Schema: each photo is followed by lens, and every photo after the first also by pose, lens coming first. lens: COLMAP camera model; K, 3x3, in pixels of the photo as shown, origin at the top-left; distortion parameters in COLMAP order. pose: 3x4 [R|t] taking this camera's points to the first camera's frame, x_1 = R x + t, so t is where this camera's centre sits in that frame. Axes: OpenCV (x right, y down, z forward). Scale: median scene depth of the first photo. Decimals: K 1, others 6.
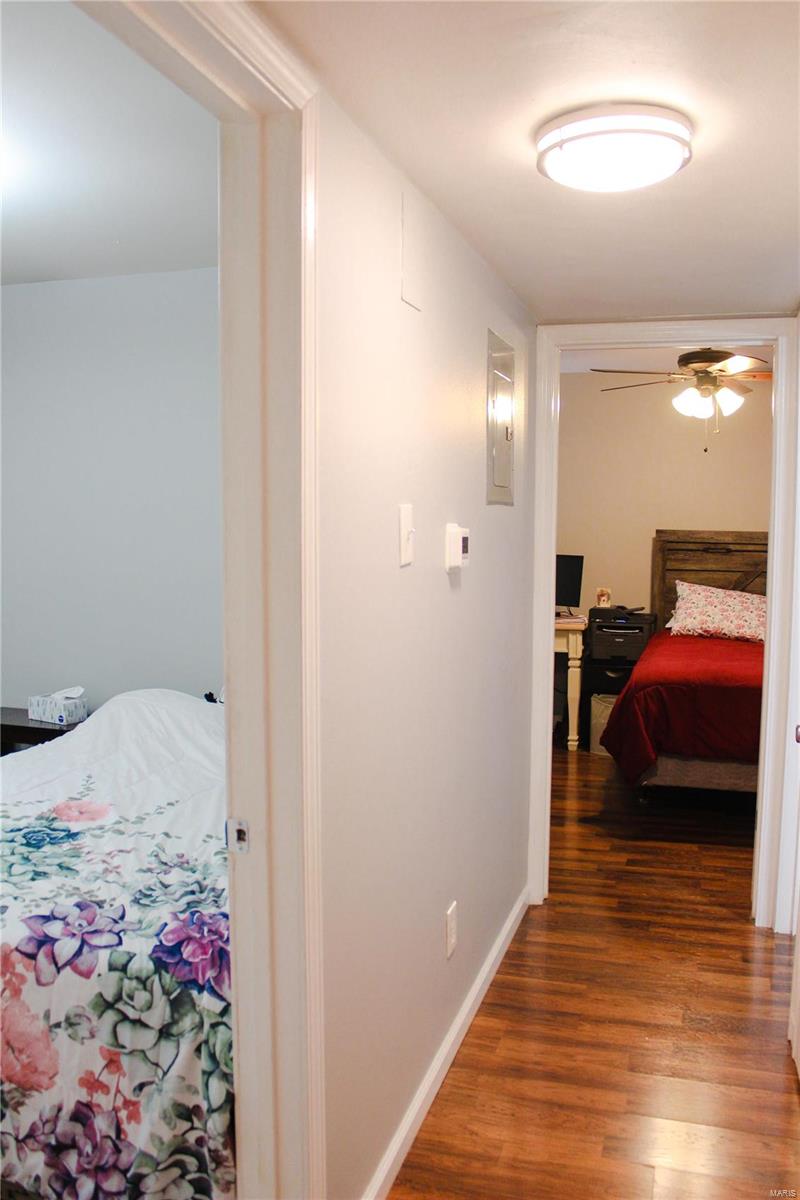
lens RADIAL K [[1000.3, 0, 404.4], [0, 1000.3, 603.7], [0, 0, 1]] dist [-0.159750, 0.123692]
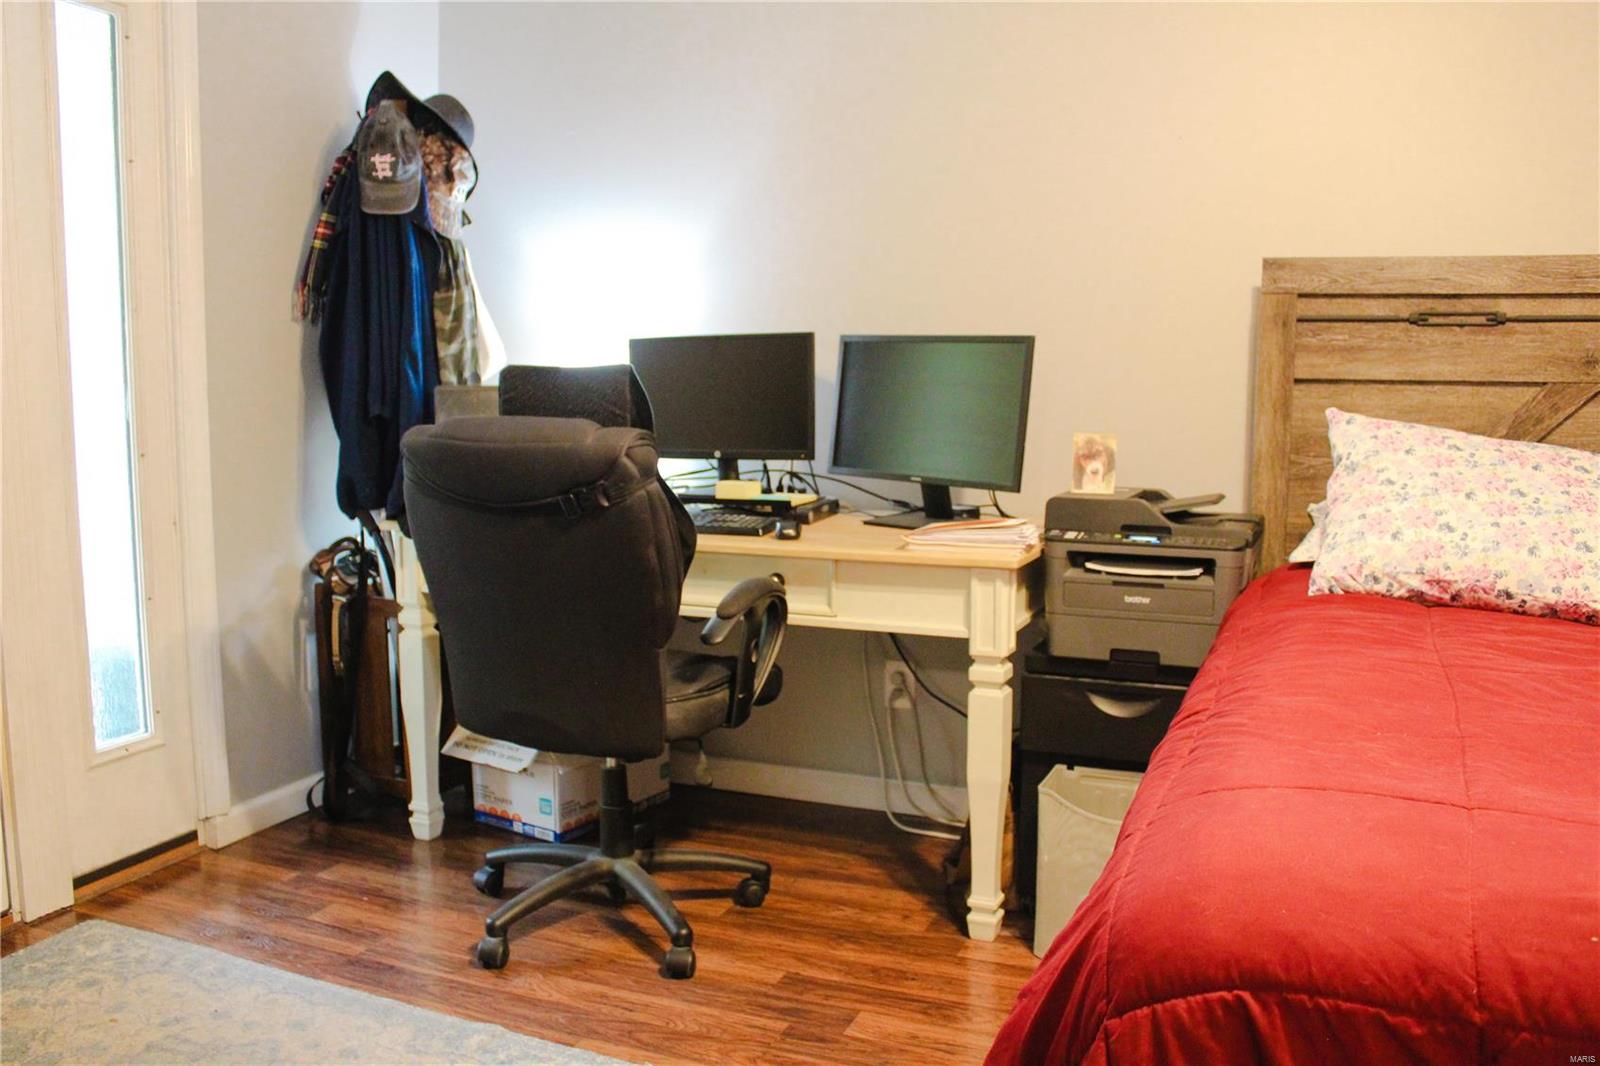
lens RADIAL K [[1333.7, 0, 776.9], [0, 1333.7, 524.3], [0, 0, 1]] dist [-0.159750, 0.123692]
pose [[0.993704, 0.008078, -0.111745, 0.147235], [-0.004500, 0.999470, 0.032232, 0.000137], [0.111946, -0.031526, 0.993214, 0.567492]]
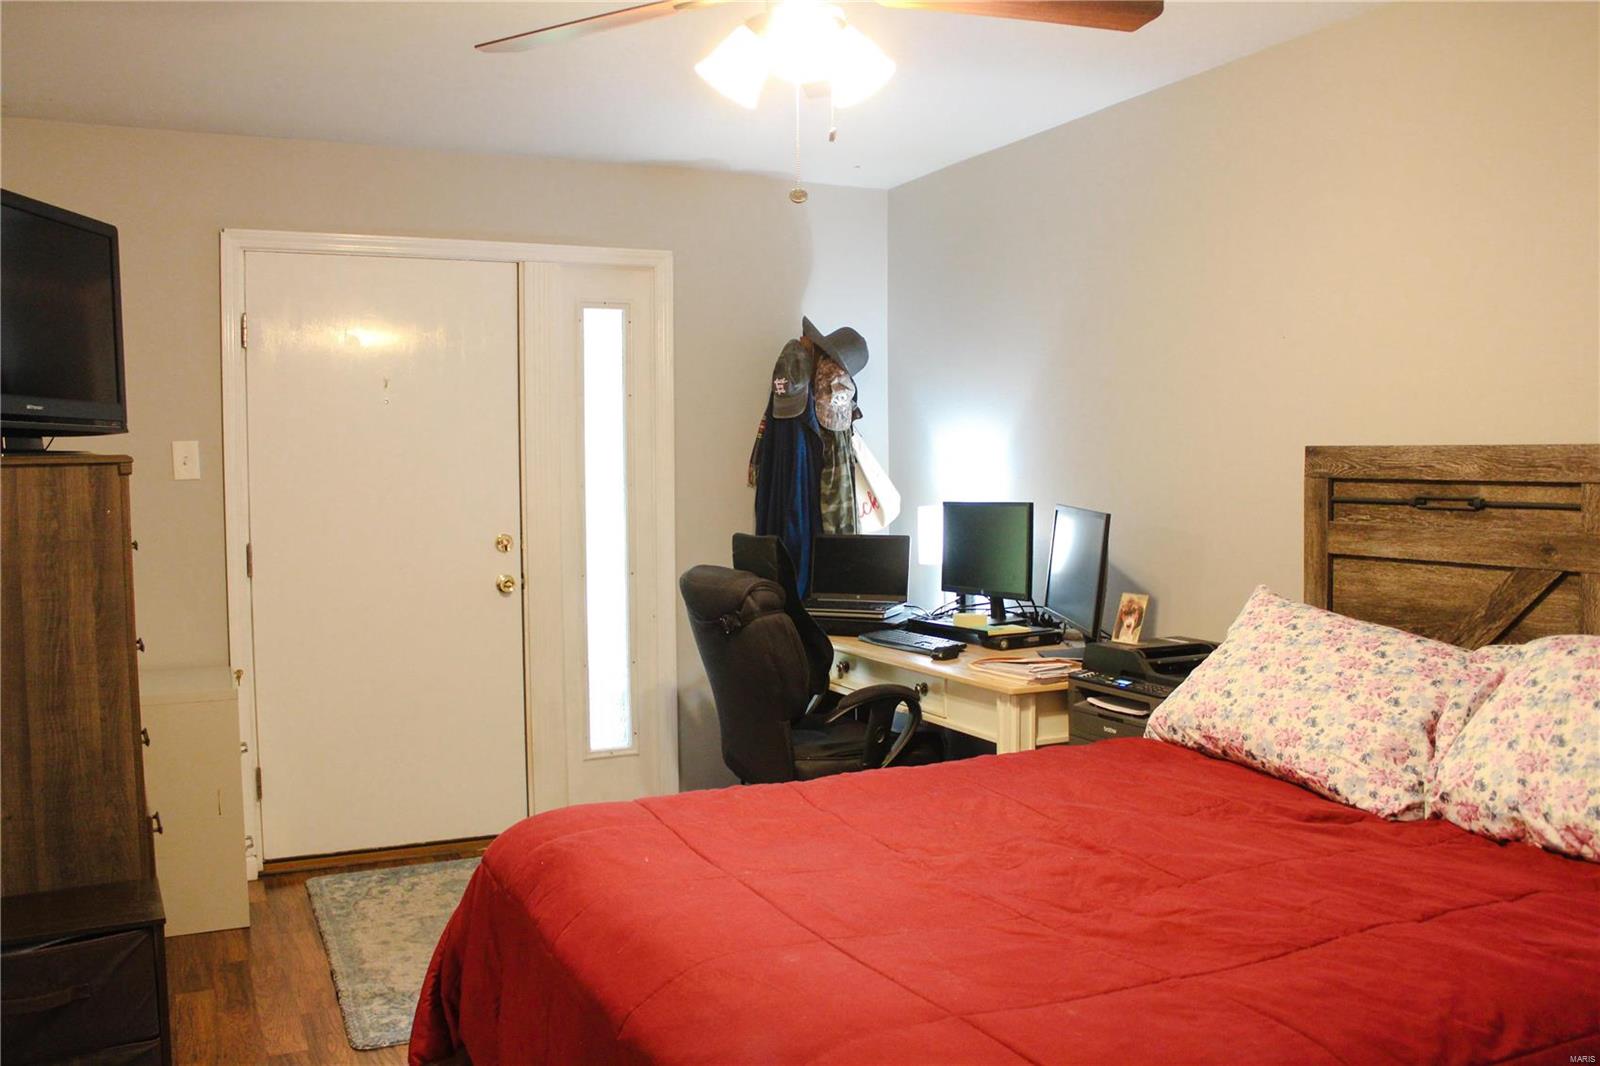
lens RADIAL K [[1333.7, 0, 791.5], [0, 1333.7, 529.2], [0, 0, 1]] dist [-0.159750, 0.123692]
pose [[0.680070, 0.024714, -0.732730, 0.496509], [-0.050151, 0.998659, -0.012863, -0.028658], [0.731429, 0.045495, 0.680398, 0.542482]]
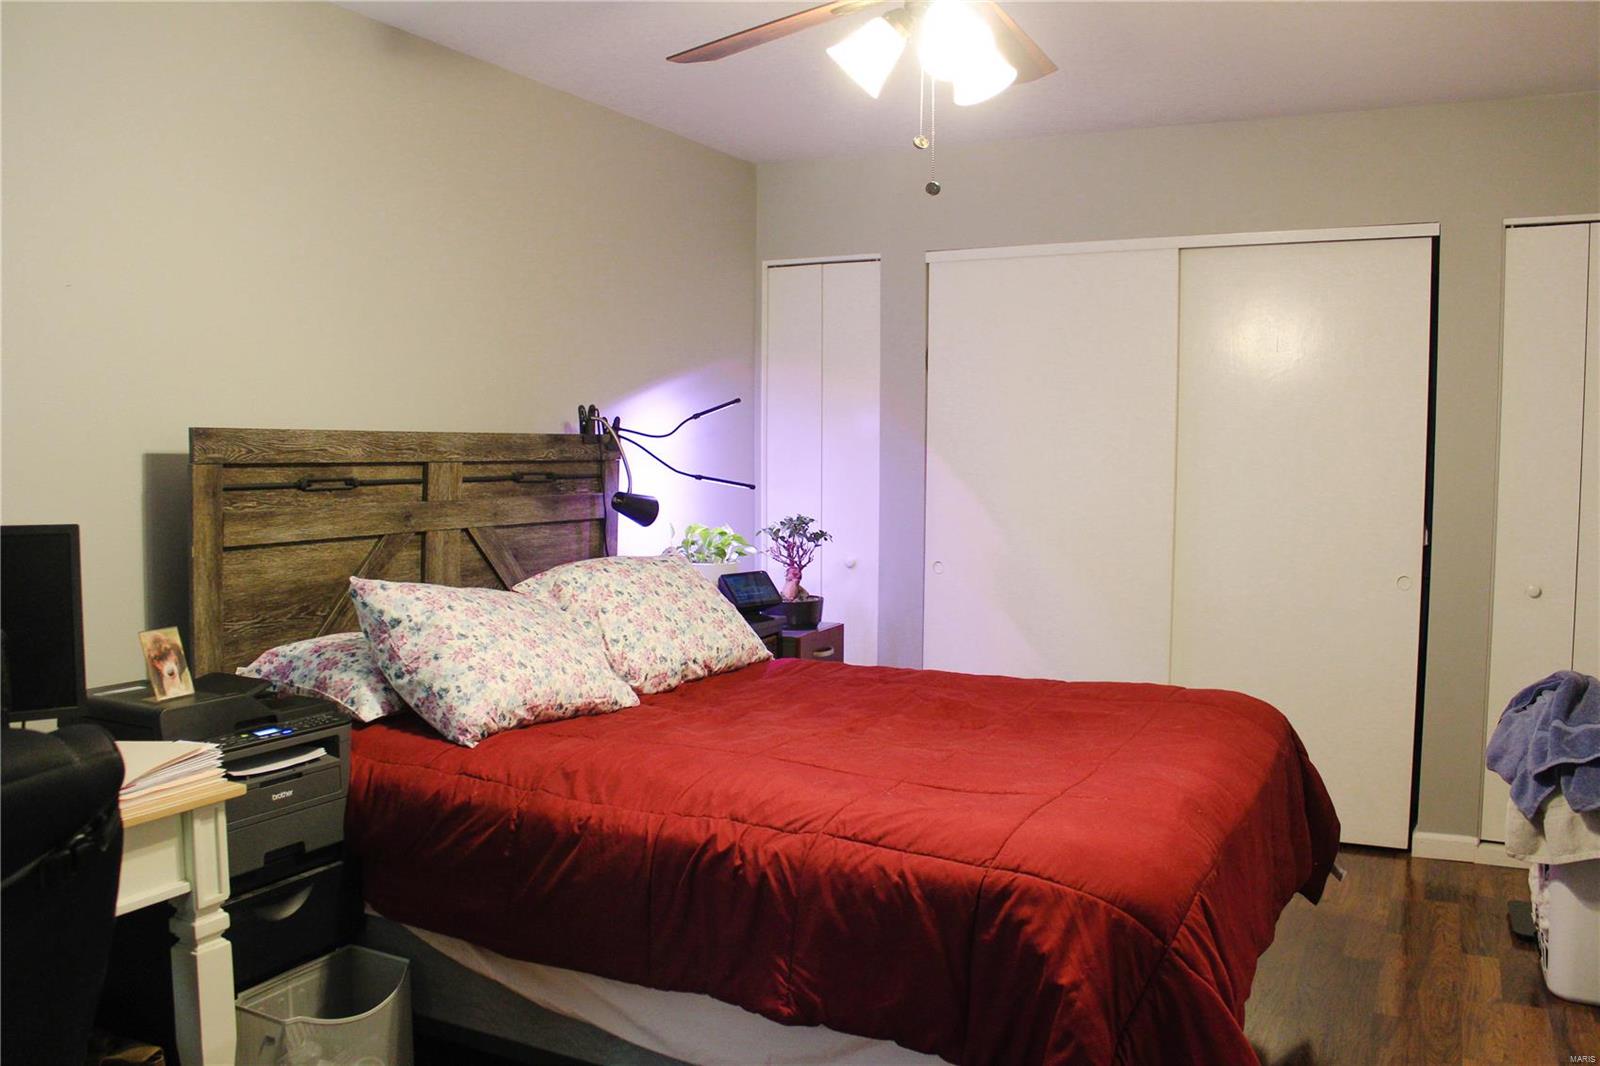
lens RADIAL K [[1333.7, 0, 798.4], [0, 1333.7, 535.4], [0, 0, 1]] dist [-0.159750, 0.123692]
pose [[0.167776, -0.071432, 0.983234, -0.132149], [0.077755, 0.995223, 0.059035, -0.051066], [-0.982754, 0.066546, 0.172528, 0.758502]]
